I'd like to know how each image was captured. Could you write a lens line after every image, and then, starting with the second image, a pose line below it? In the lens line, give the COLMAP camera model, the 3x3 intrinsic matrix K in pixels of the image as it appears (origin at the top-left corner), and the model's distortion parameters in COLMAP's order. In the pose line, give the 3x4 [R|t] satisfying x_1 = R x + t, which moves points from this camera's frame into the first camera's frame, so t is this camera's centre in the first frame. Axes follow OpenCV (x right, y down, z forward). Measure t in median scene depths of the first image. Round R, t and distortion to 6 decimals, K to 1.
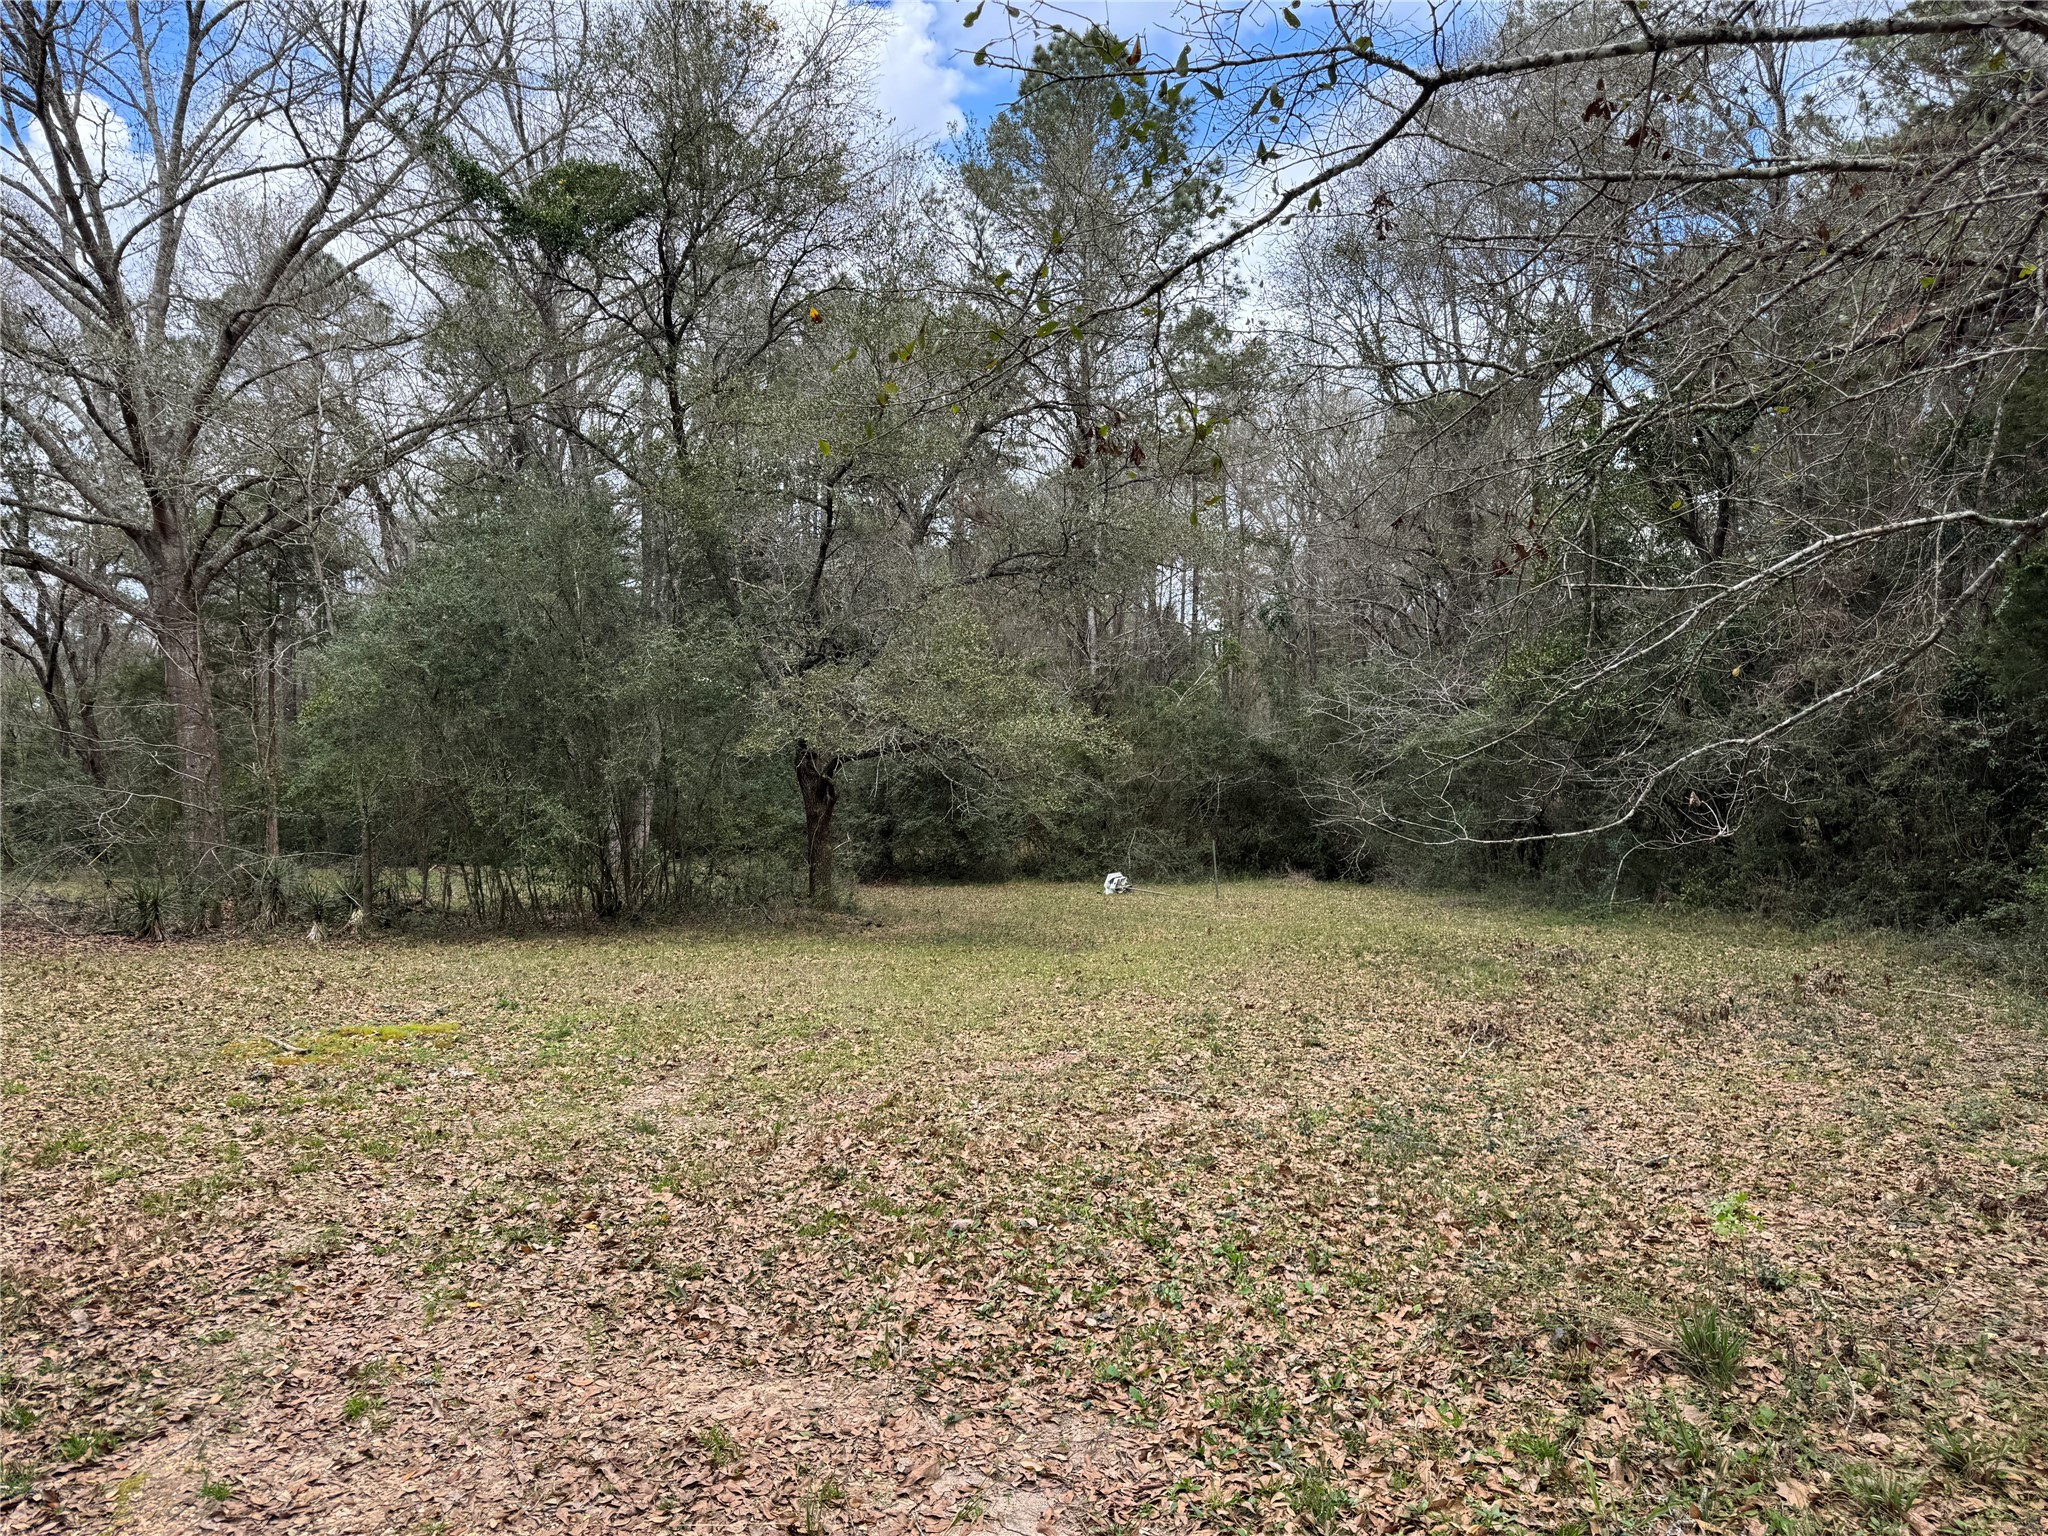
lens RADIAL K [[1453.2, 0, 1024.0], [0, 1453.2, 768.0], [0, 0, 1]] dist [0.060568, -0.070880]
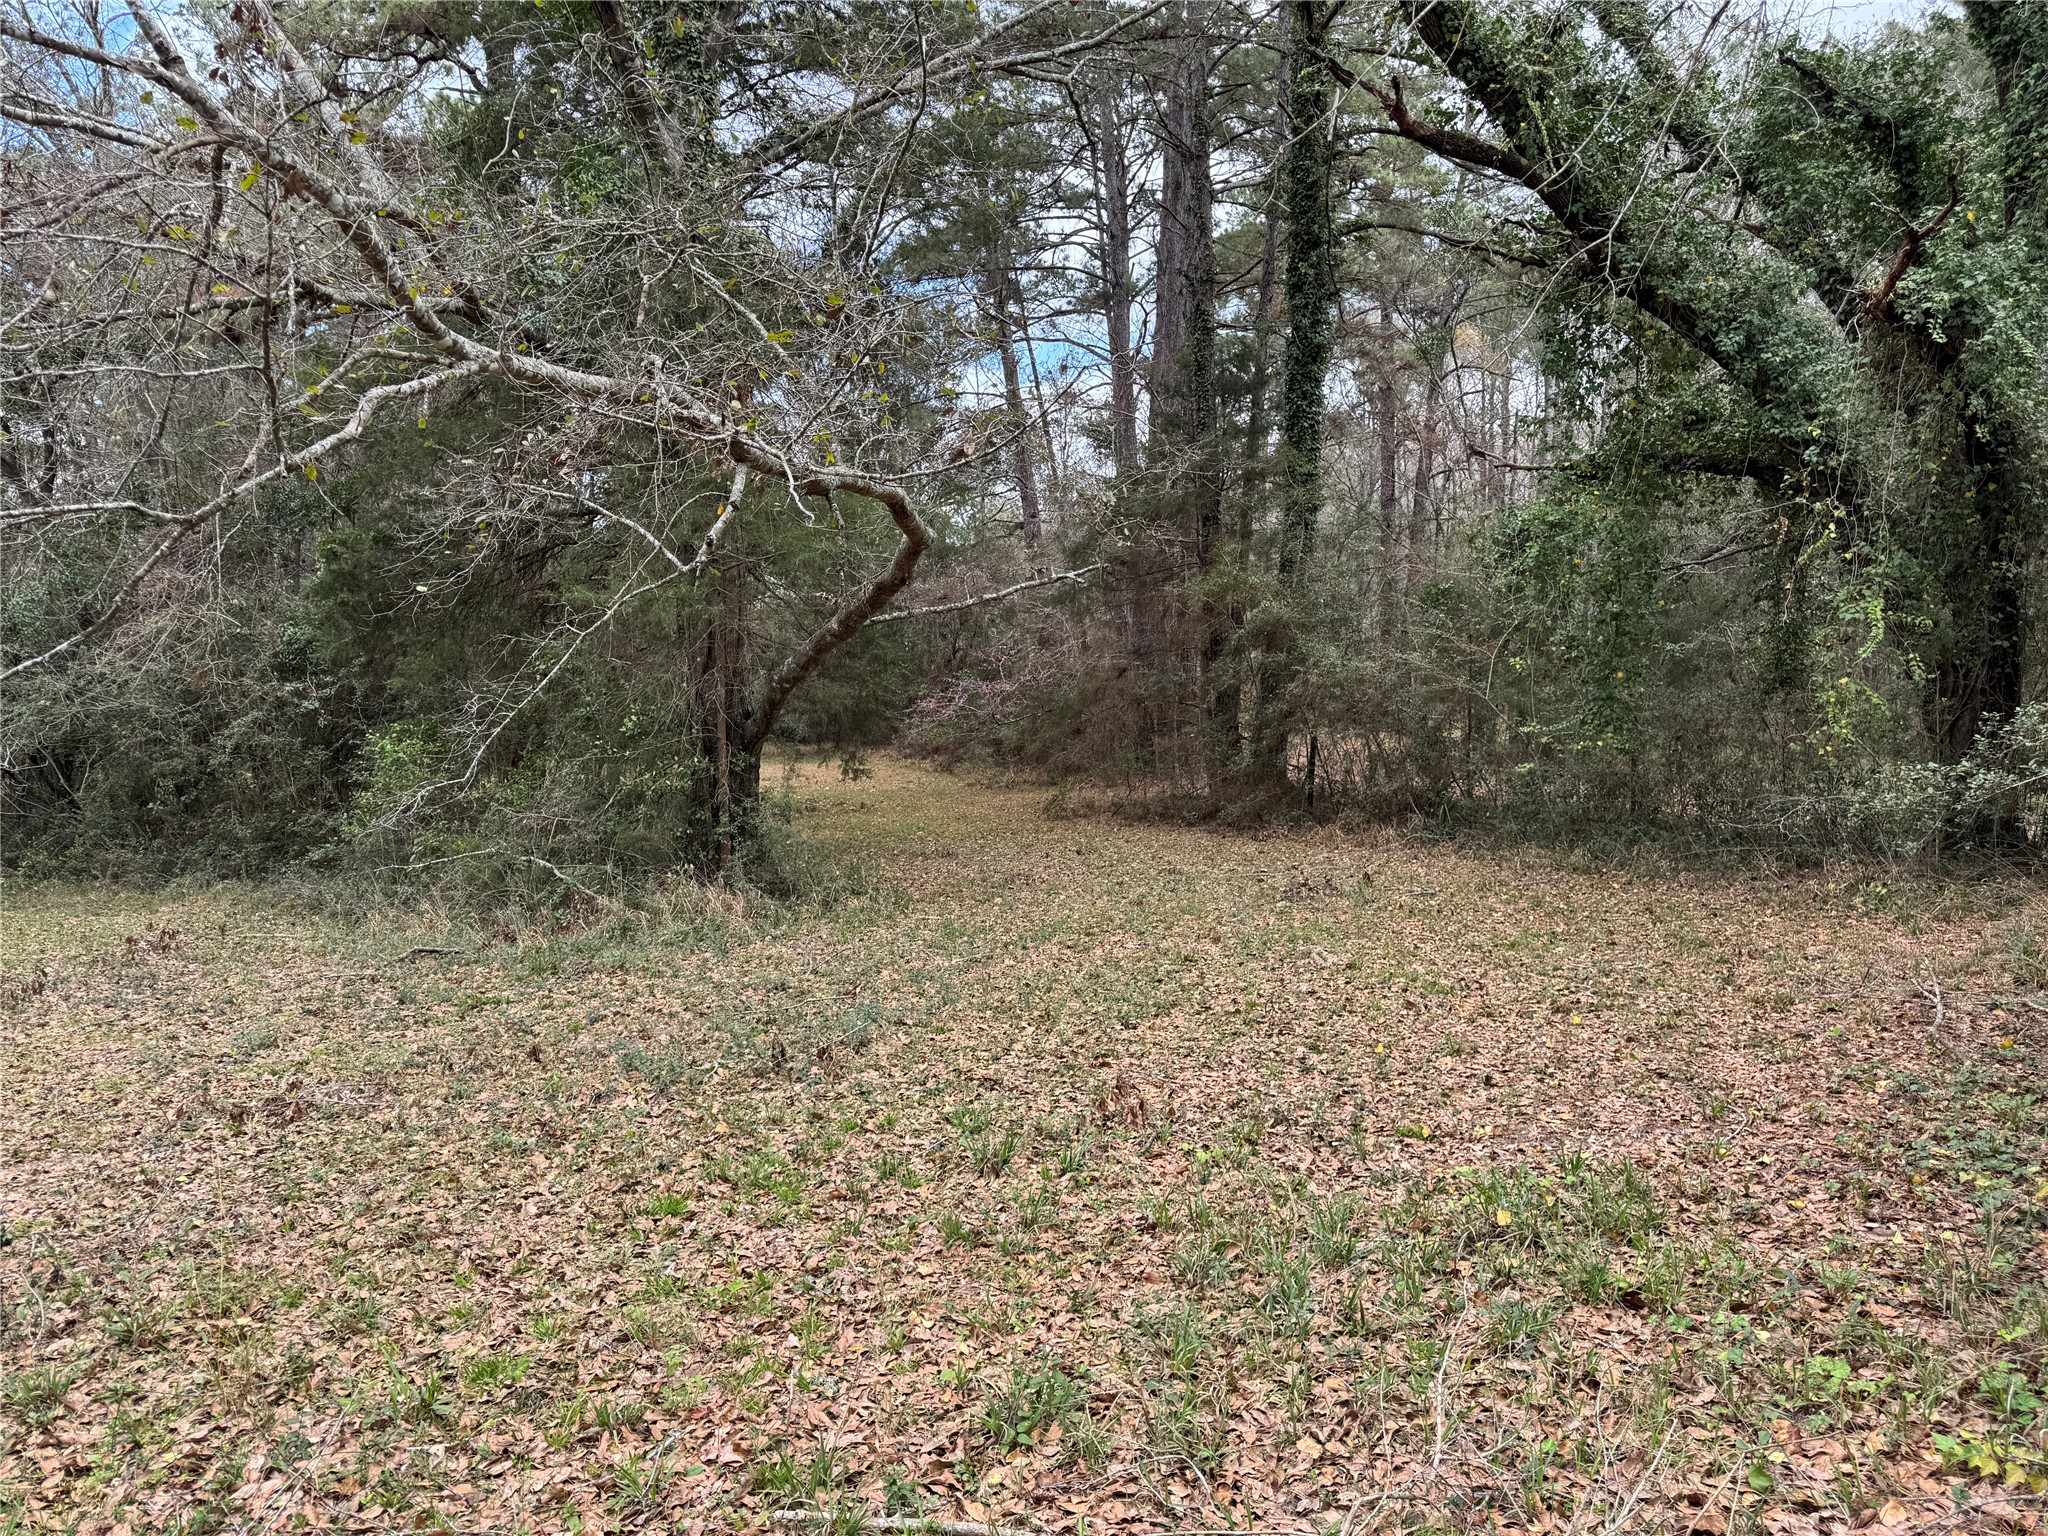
lens RADIAL K [[1453.2, 0, 1024.0], [0, 1453.2, 768.0], [0, 0, 1]] dist [0.060568, -0.070880]
pose [[0.537940, -0.046885, 0.841678, 0.033895], [0.023864, 0.998899, 0.040390, -0.000871], [-0.842645, -0.001641, 0.538467, -0.108206]]
